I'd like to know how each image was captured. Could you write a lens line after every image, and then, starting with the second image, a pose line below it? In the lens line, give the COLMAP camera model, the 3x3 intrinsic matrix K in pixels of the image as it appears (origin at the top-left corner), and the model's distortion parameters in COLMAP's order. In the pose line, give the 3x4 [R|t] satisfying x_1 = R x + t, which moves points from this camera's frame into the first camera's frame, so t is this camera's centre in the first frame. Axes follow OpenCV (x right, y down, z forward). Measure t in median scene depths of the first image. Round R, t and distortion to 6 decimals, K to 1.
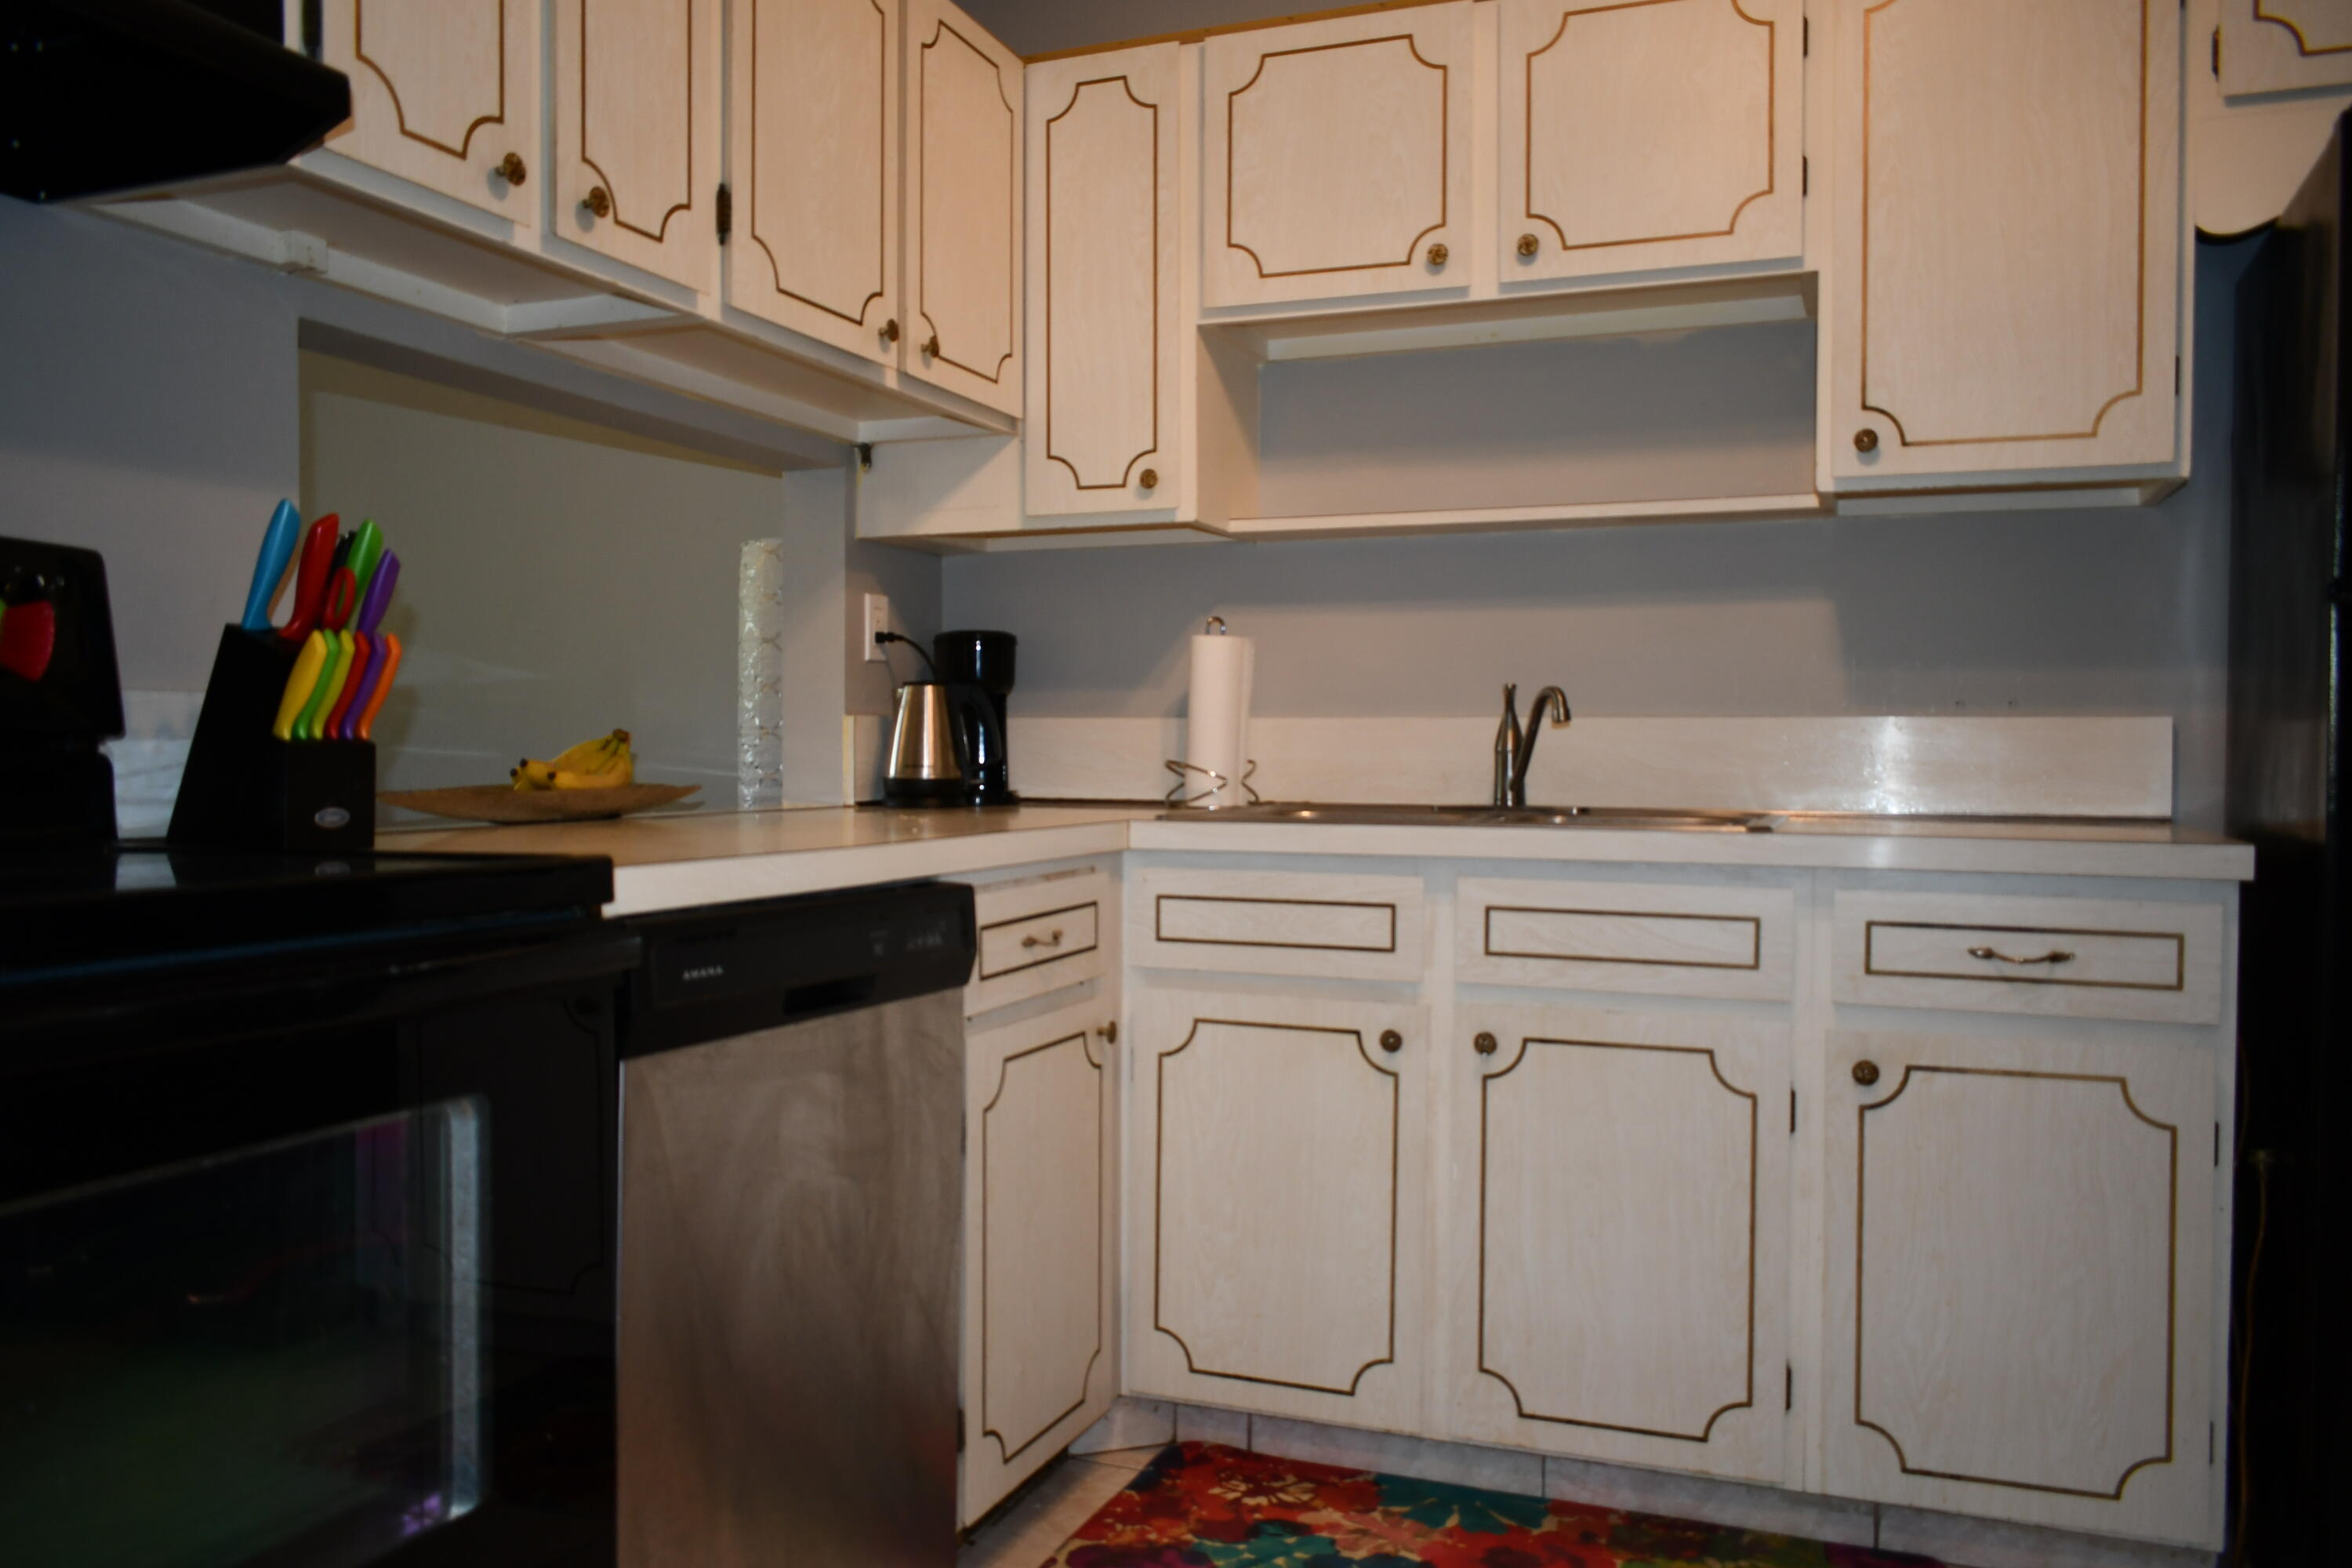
lens RADIAL K [[1812.8, 0, 1175.3], [0, 1812.8, 770.0], [0, 0, 1]] dist [-0.021143, 0.019323]
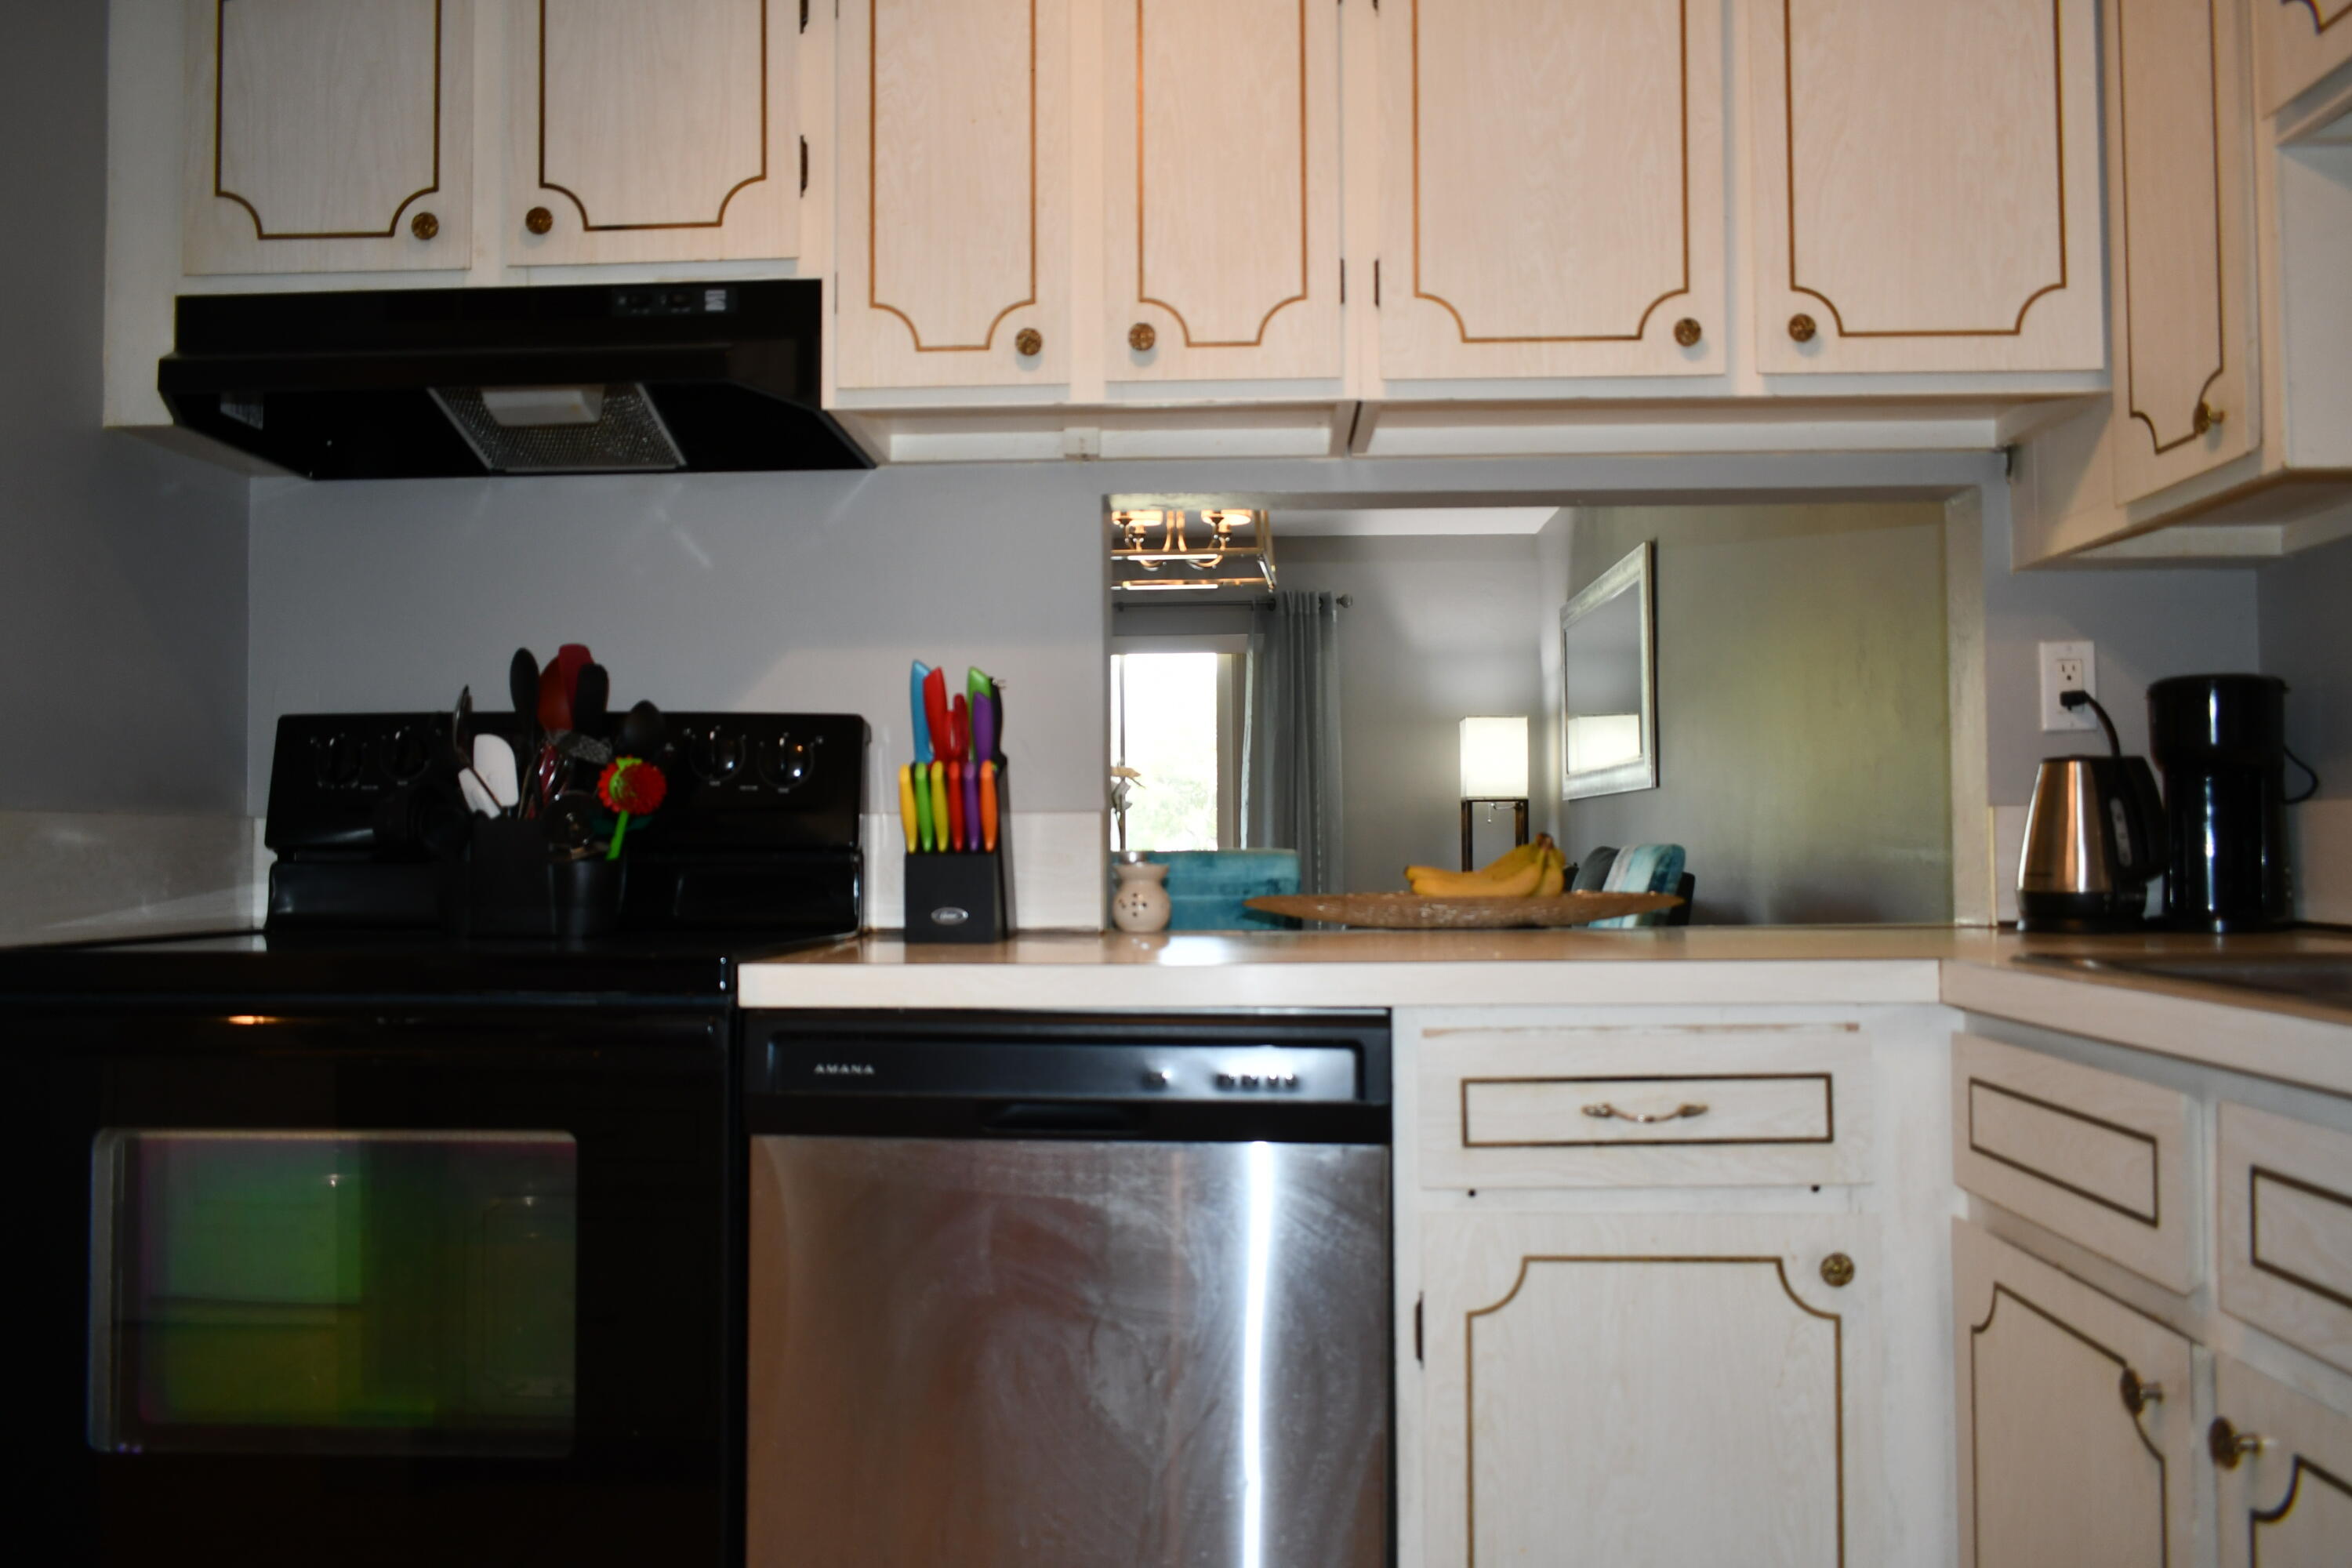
lens RADIAL K [[1812.8, 0, 1176.7], [0, 1812.8, 801.4], [0, 0, 1]] dist [-0.021143, 0.019323]
pose [[0.314664, -0.026611, -0.948830, 0.638171], [-0.003896, 0.999562, -0.029326, -0.013088], [0.949195, 0.012924, 0.314423, 0.649416]]
